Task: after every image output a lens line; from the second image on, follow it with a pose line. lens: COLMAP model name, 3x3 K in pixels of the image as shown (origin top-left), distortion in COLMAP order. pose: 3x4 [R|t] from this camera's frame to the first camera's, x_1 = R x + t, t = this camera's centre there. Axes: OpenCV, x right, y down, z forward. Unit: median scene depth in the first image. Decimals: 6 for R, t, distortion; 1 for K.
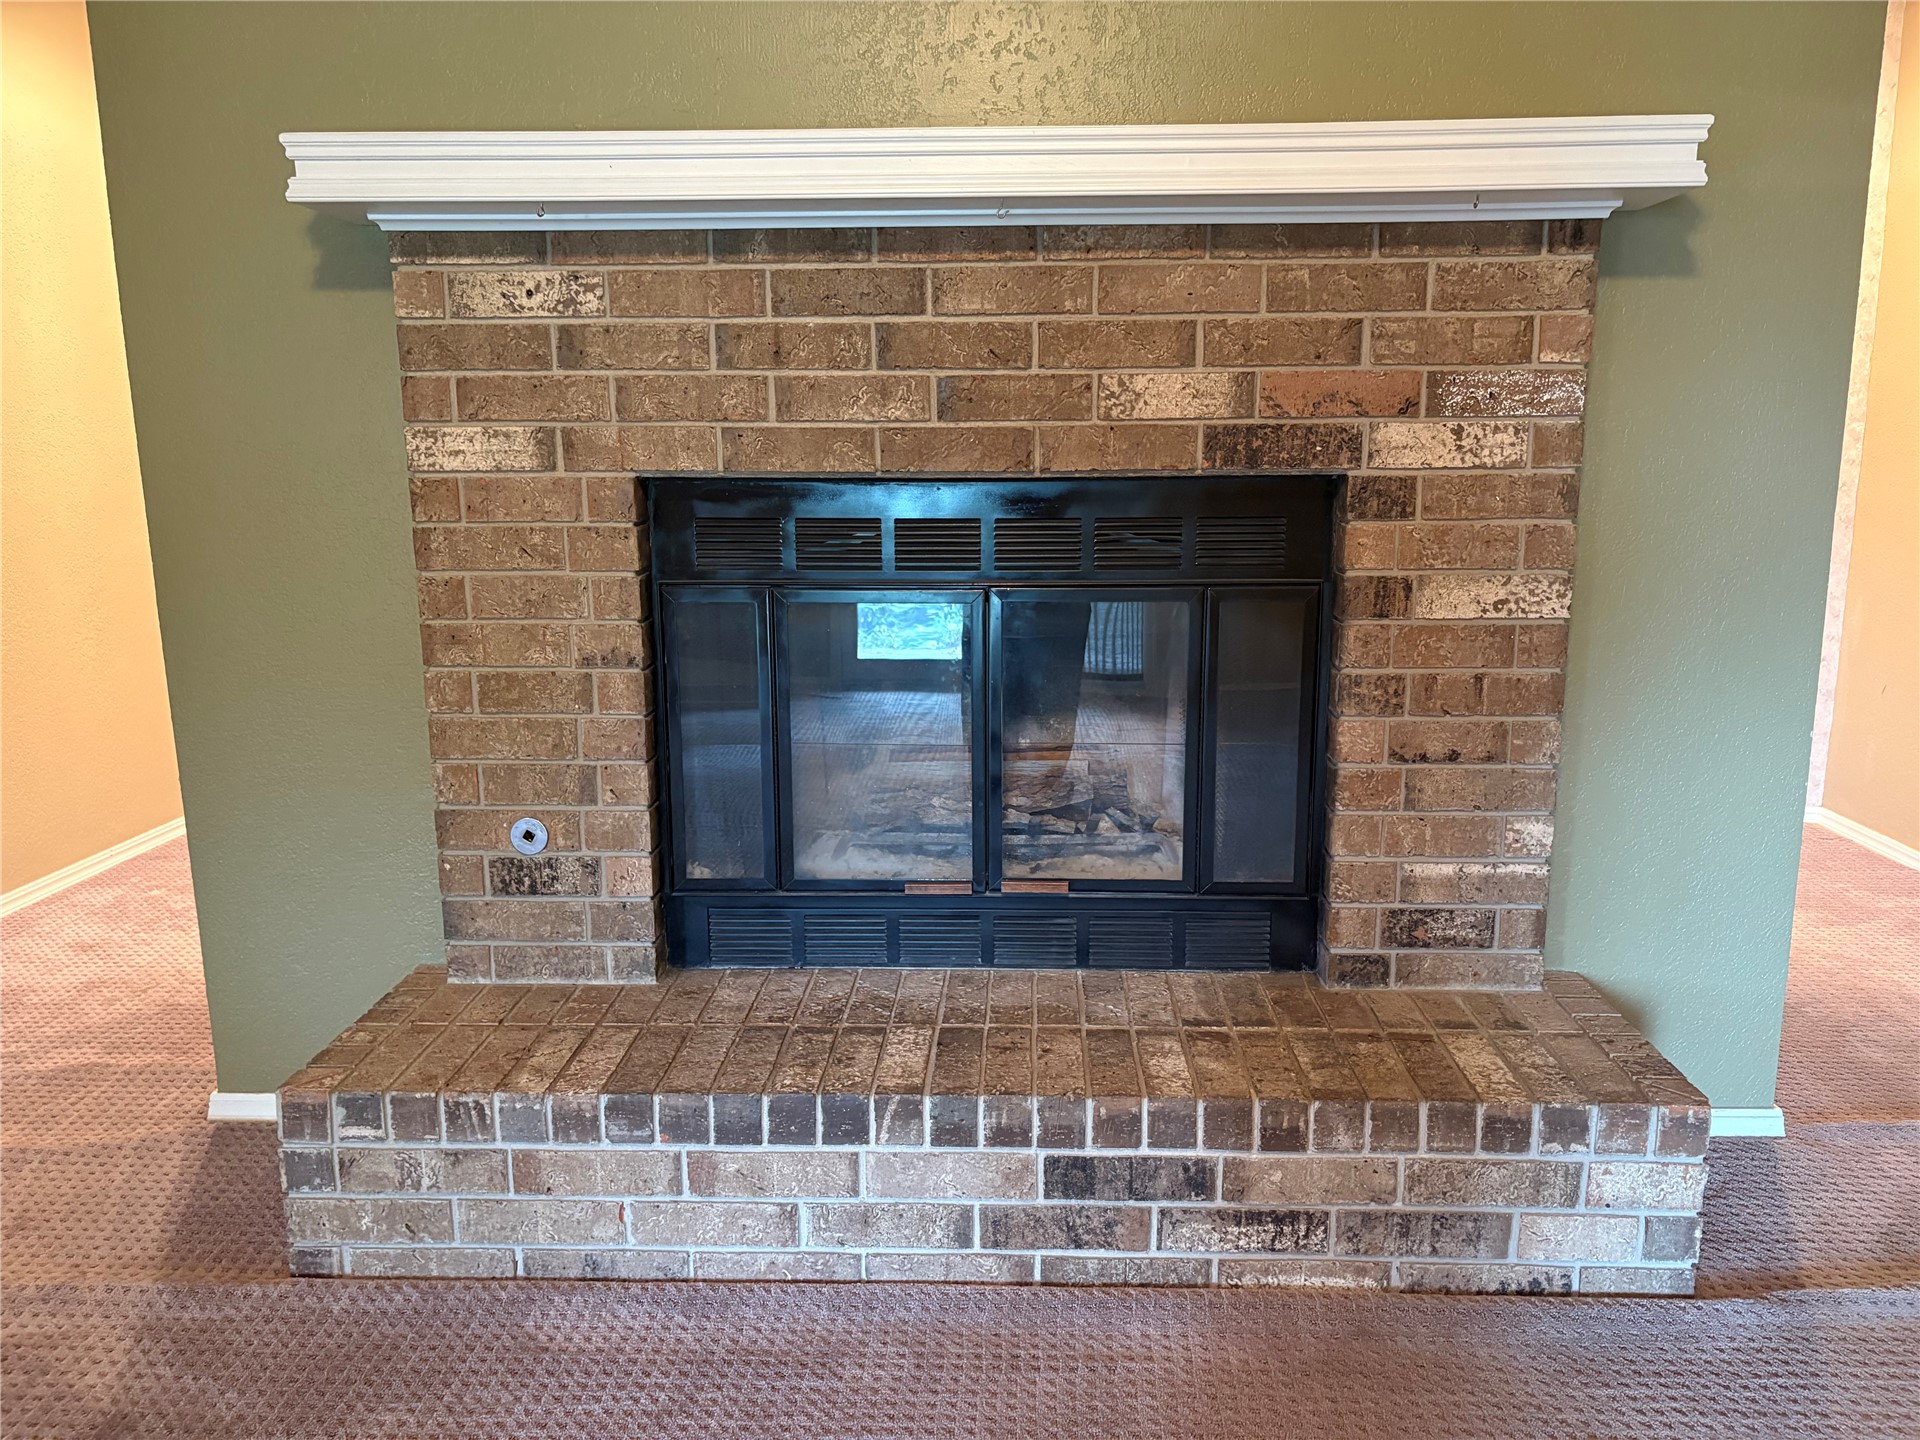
lens RADIAL K [[1458.6, 0, 968.6], [0, 1458.6, 724.4], [0, 0, 1]] dist [0.042908, -0.043988]
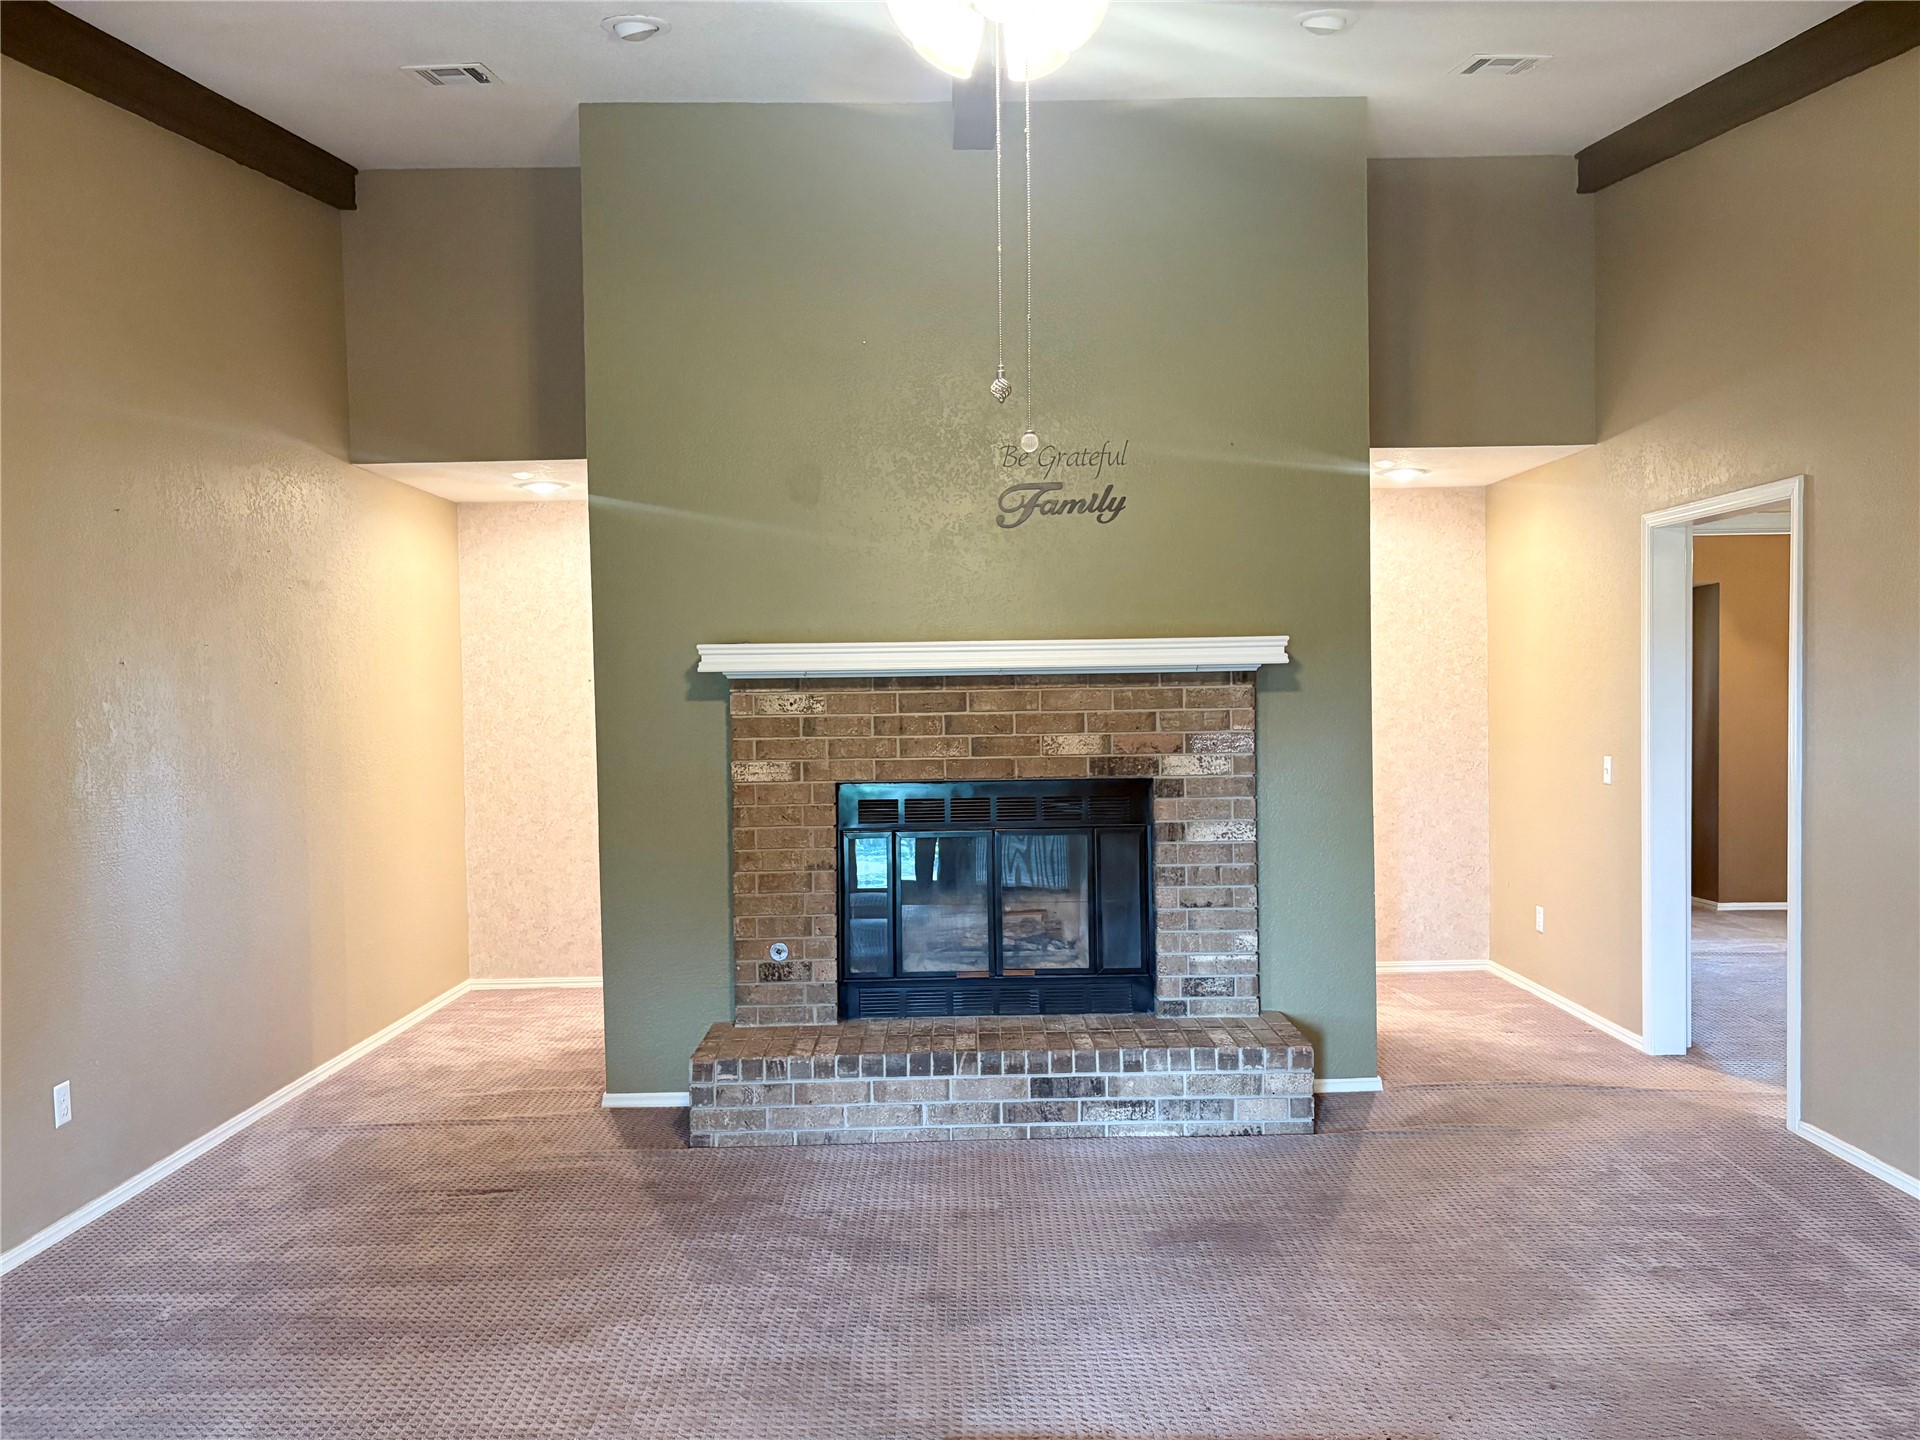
lens RADIAL K [[1458.6, 0, 955.1], [0, 1458.6, 710.7], [0, 0, 1]] dist [0.042908, -0.043988]
pose [[0.999026, -0.012393, 0.042354, -0.144692], [0.019592, 0.984545, -0.174033, 0.115640], [-0.039543, 0.174693, 0.983829, -1.249663]]
